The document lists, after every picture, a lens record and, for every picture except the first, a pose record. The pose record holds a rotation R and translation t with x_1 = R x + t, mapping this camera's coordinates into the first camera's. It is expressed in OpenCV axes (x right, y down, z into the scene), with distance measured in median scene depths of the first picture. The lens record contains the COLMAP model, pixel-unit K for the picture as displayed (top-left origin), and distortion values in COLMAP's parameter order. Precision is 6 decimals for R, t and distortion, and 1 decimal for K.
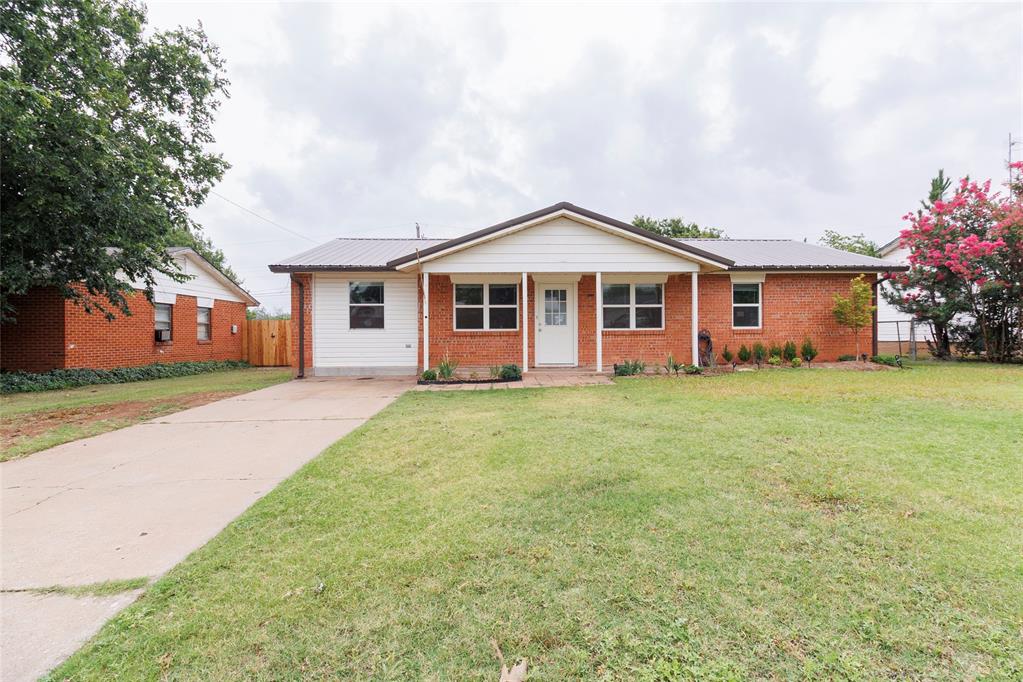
lens RADIAL K [[470.9, 0, 508.9], [0, 470.9, 334.5], [0, 0, 1]] dist [-0.001354, 0.000053]
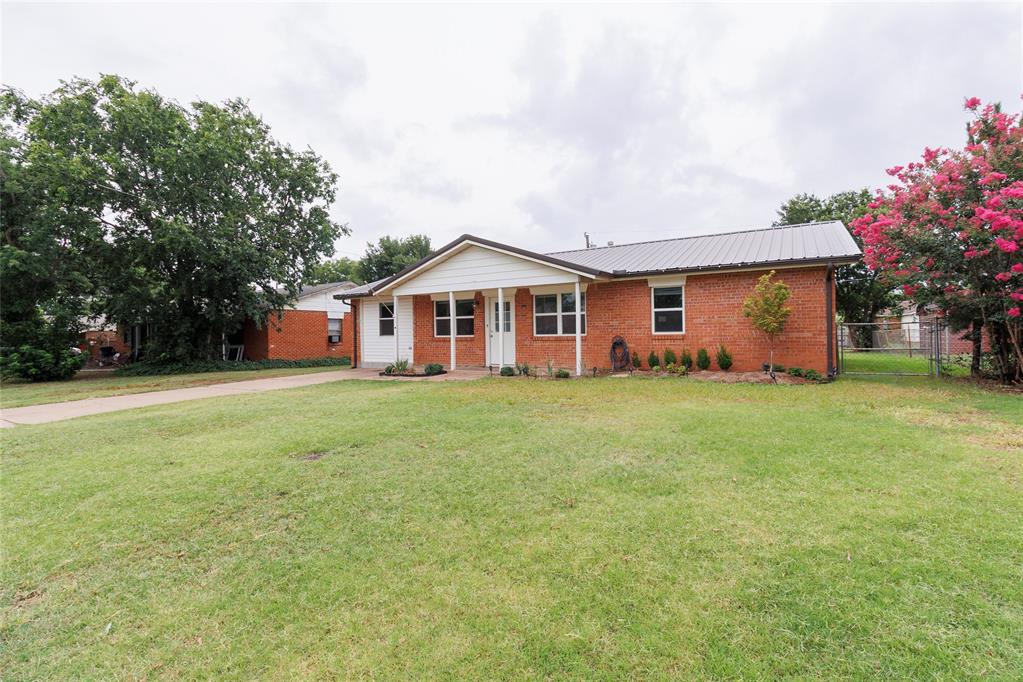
lens RADIAL K [[470.9, 0, 508.9], [0, 470.9, 334.5], [0, 0, 1]] dist [-0.001354, 0.000053]
pose [[0.833923, -0.003826, -0.551867, 0.771176], [0.000412, 0.999980, -0.006310, -0.005950], [0.551880, 0.005035, 0.833908, 0.018721]]
